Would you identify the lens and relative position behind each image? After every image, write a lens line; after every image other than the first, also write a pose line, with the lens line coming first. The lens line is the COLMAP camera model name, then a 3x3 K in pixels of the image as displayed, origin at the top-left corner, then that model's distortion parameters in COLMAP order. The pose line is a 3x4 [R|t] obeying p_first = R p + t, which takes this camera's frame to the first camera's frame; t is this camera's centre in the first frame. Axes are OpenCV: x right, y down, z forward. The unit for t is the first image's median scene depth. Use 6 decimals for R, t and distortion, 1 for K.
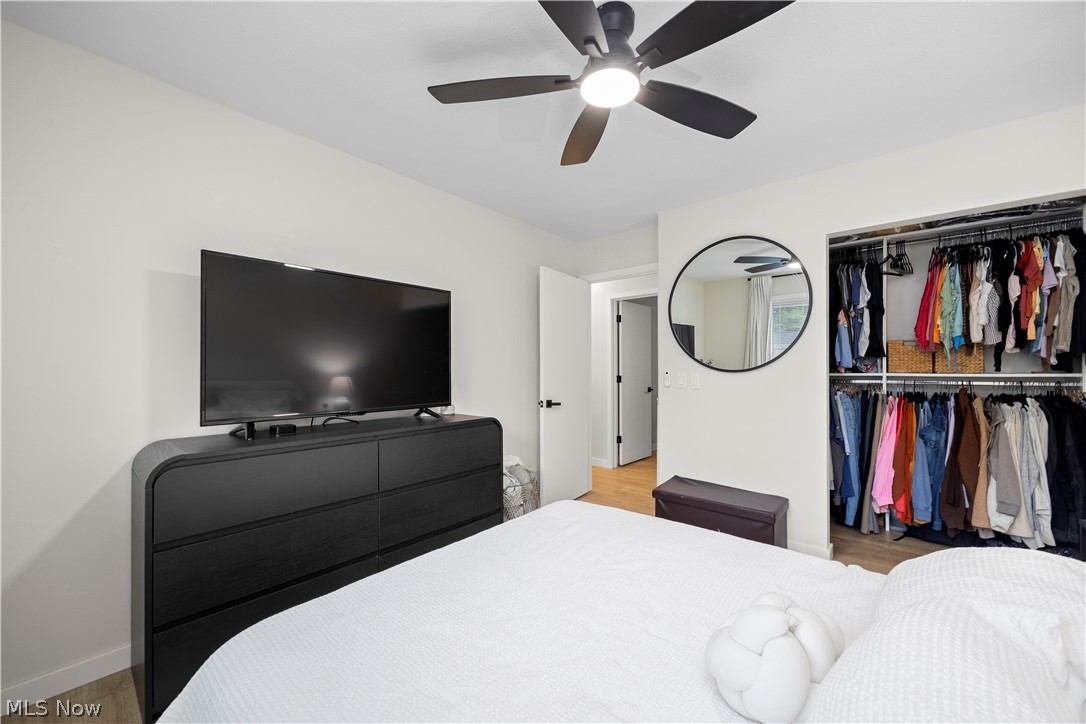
lens RADIAL K [[421.0, 0, 543.6], [0, 421.0, 367.6], [0, 0, 1]] dist [-0.002877, -0.000374]
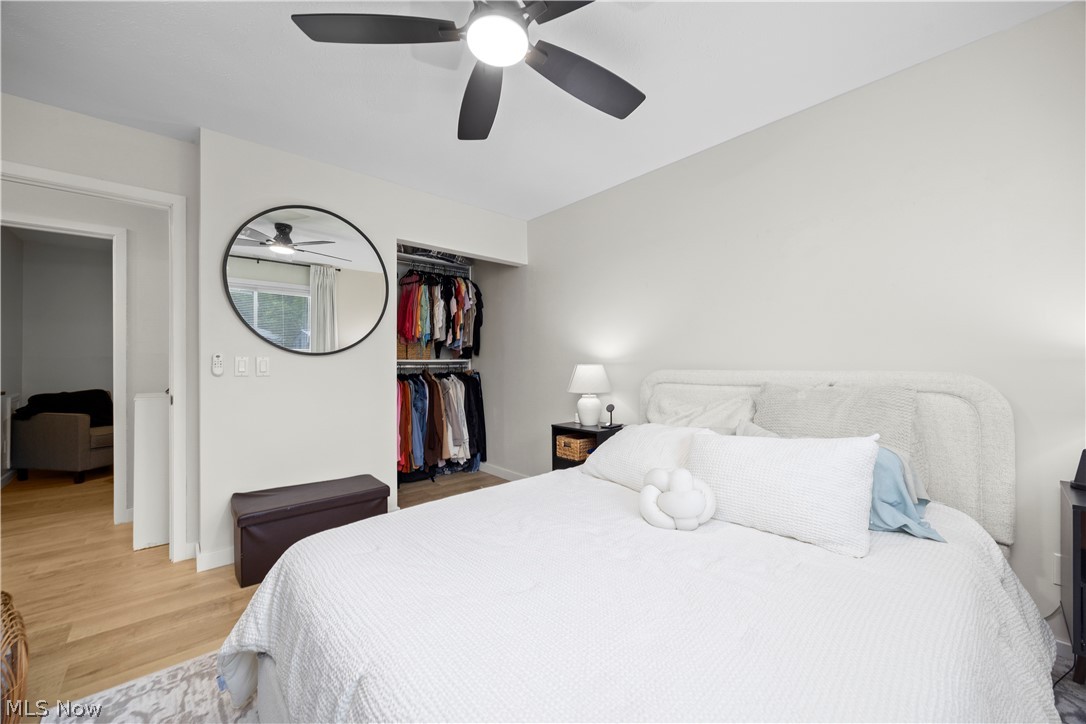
lens RADIAL K [[421.0, 0, 543.6], [0, 421.0, 367.6], [0, 0, 1]] dist [-0.002877, -0.000374]
pose [[0.124620, -0.007724, 0.992175, -0.438994], [0.006377, 0.999955, 0.006983, 0.036657], [-0.992184, 0.005457, 0.124663, 0.440261]]
